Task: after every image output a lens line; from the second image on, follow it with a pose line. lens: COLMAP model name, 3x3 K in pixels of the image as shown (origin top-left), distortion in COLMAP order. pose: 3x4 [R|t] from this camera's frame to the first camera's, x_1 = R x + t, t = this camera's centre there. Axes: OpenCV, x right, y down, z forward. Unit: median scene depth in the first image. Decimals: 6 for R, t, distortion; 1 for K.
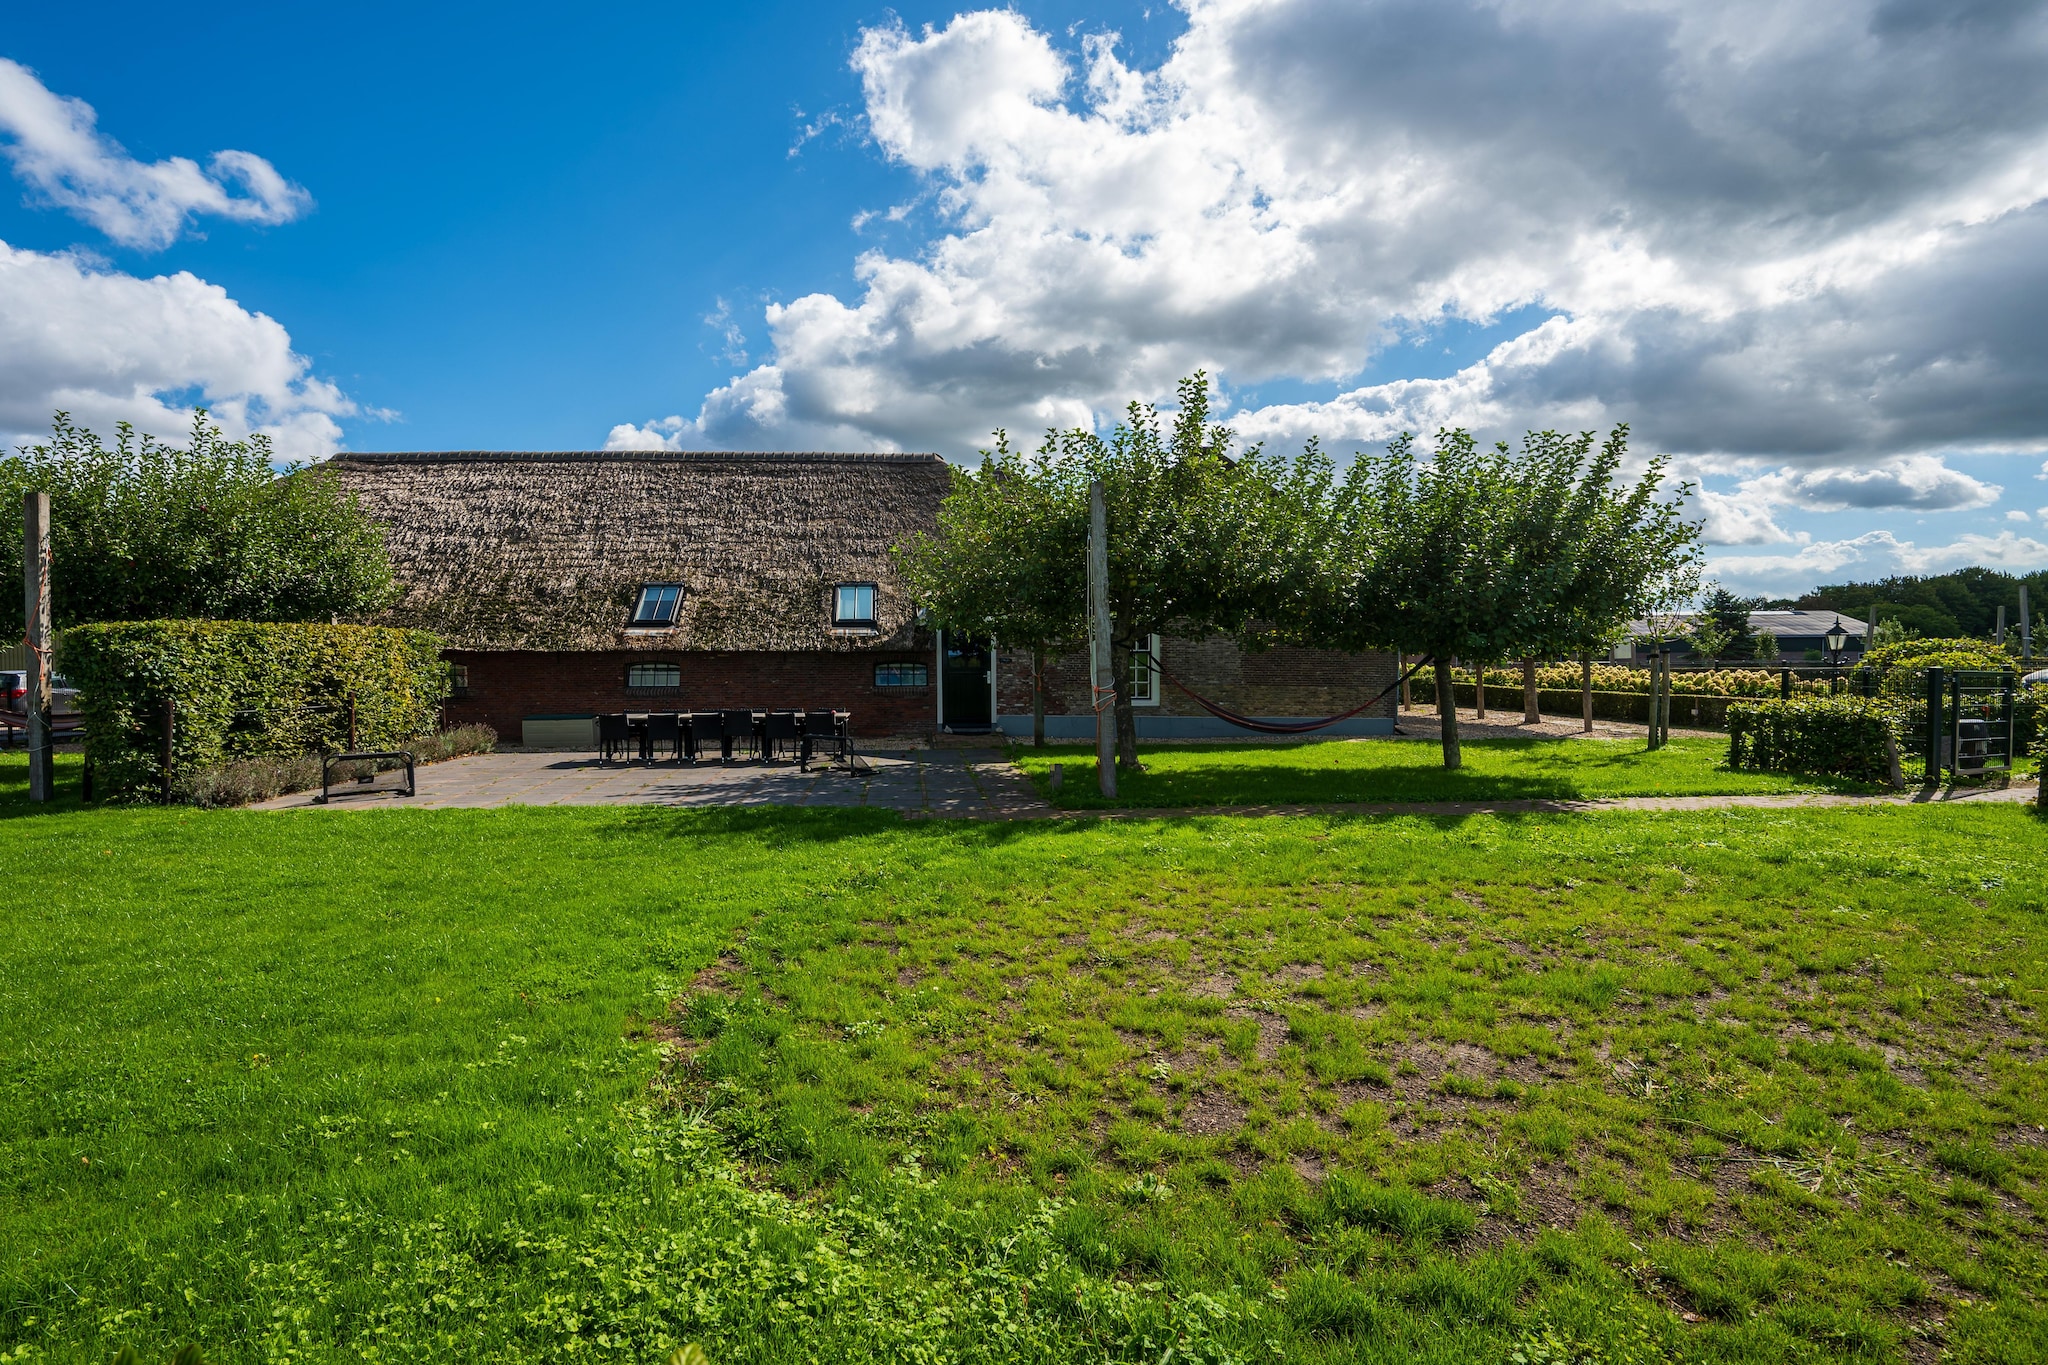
lens RADIAL K [[1276.3, 0, 976.1], [0, 1276.3, 686.6], [0, 0, 1]] dist [-0.006618, -0.004444]
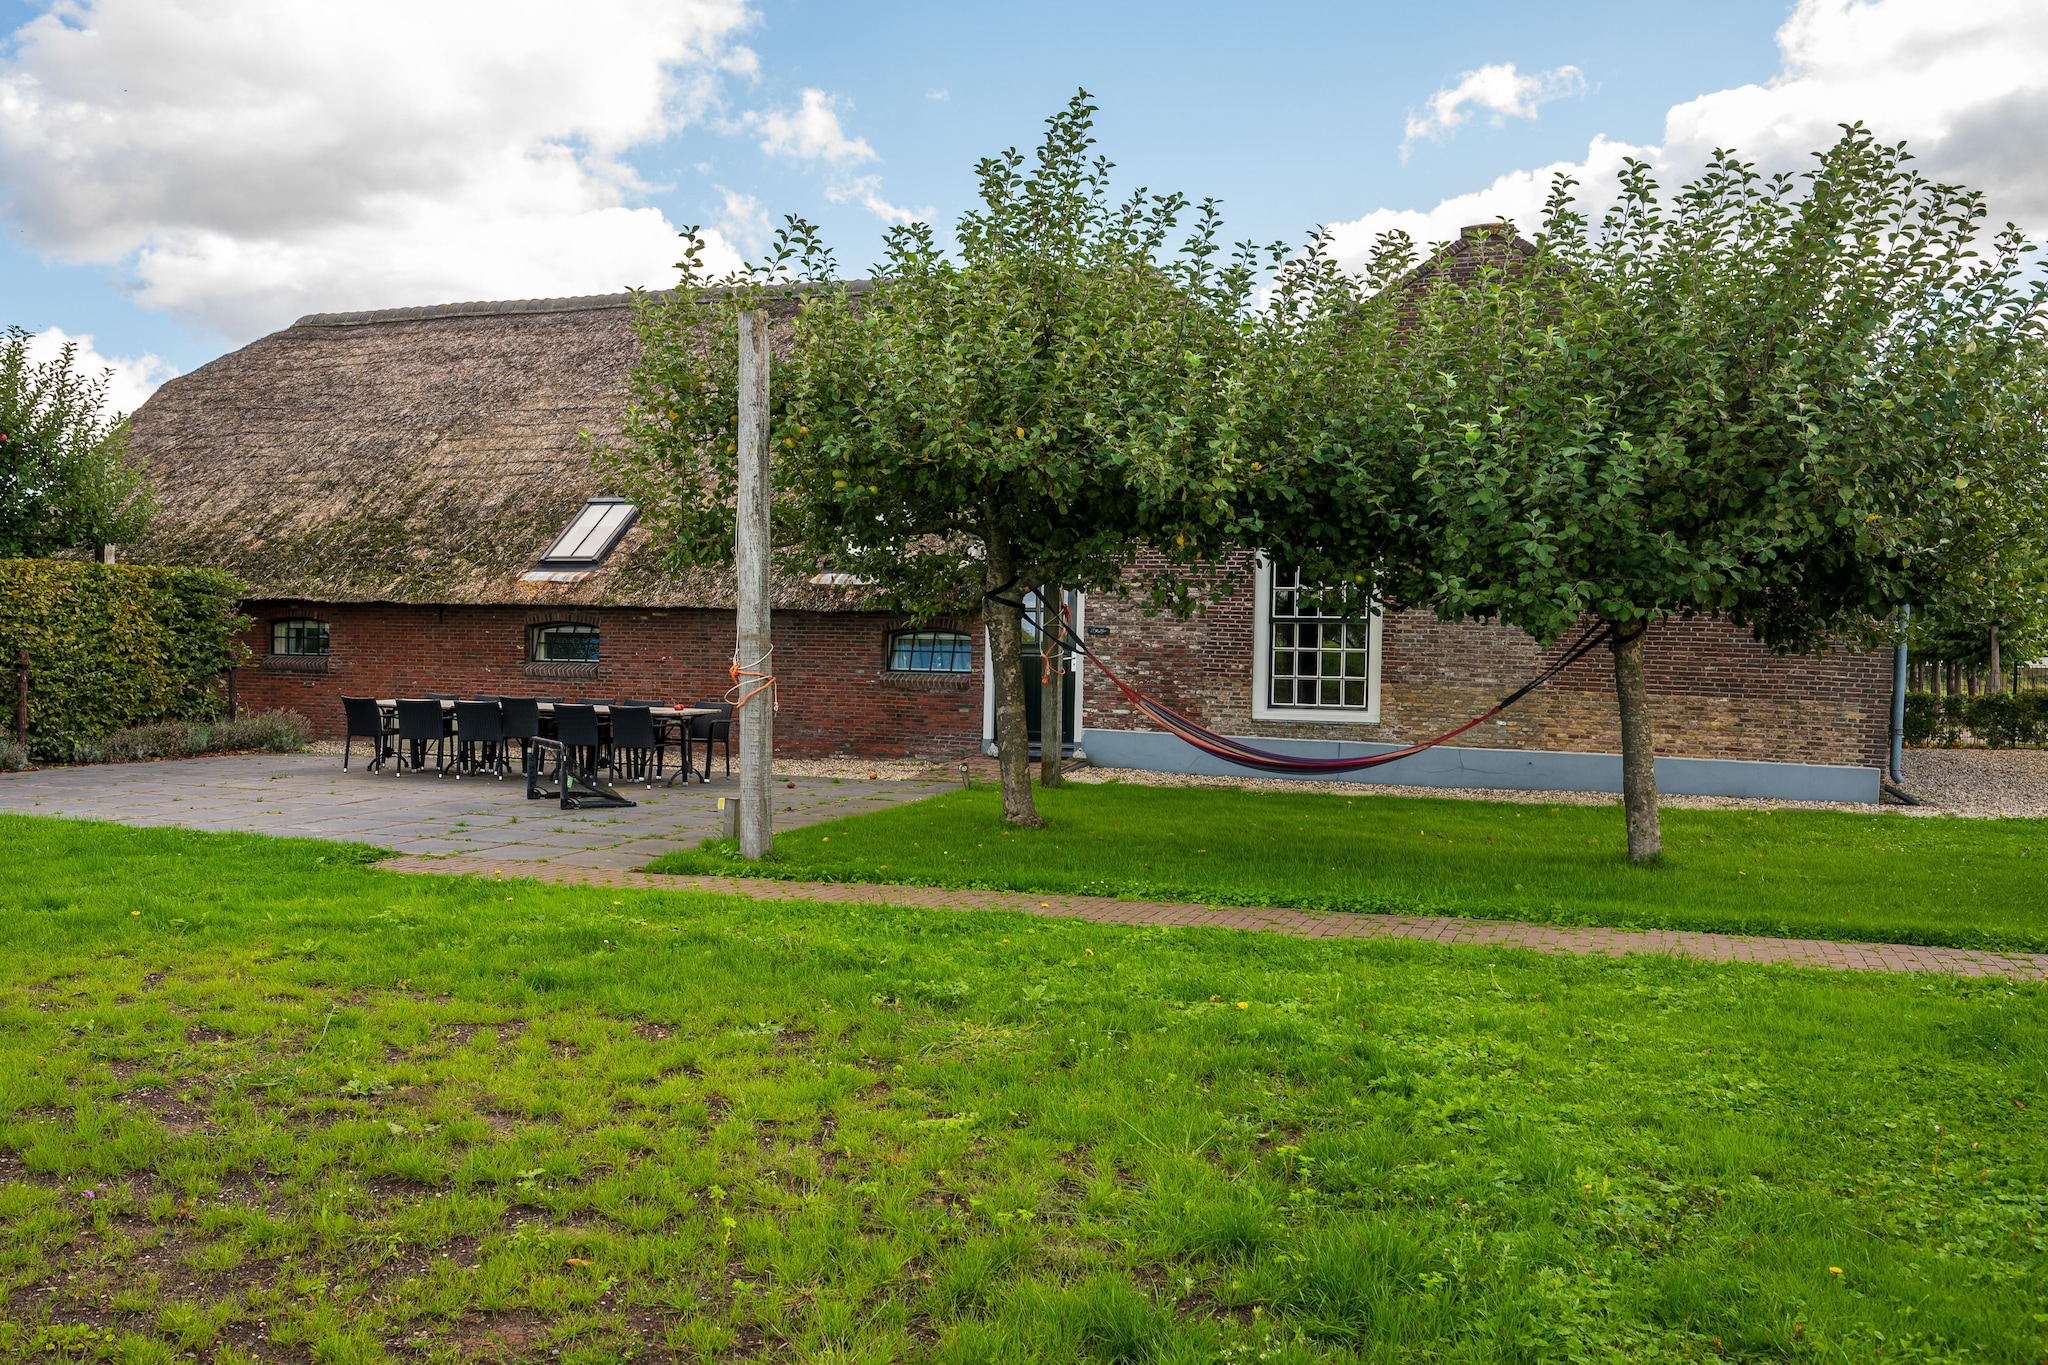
lens RADIAL K [[2295.8, 0, 905.6], [0, 2295.8, 678.7], [0, 0, 1]] dist [-0.016591, 0.000000]
pose [[0.884207, 0.028176, -0.466245, 0.466992], [-0.030789, 0.999524, 0.002014, 0.000947], [0.466079, 0.012574, 0.884654, 0.080082]]
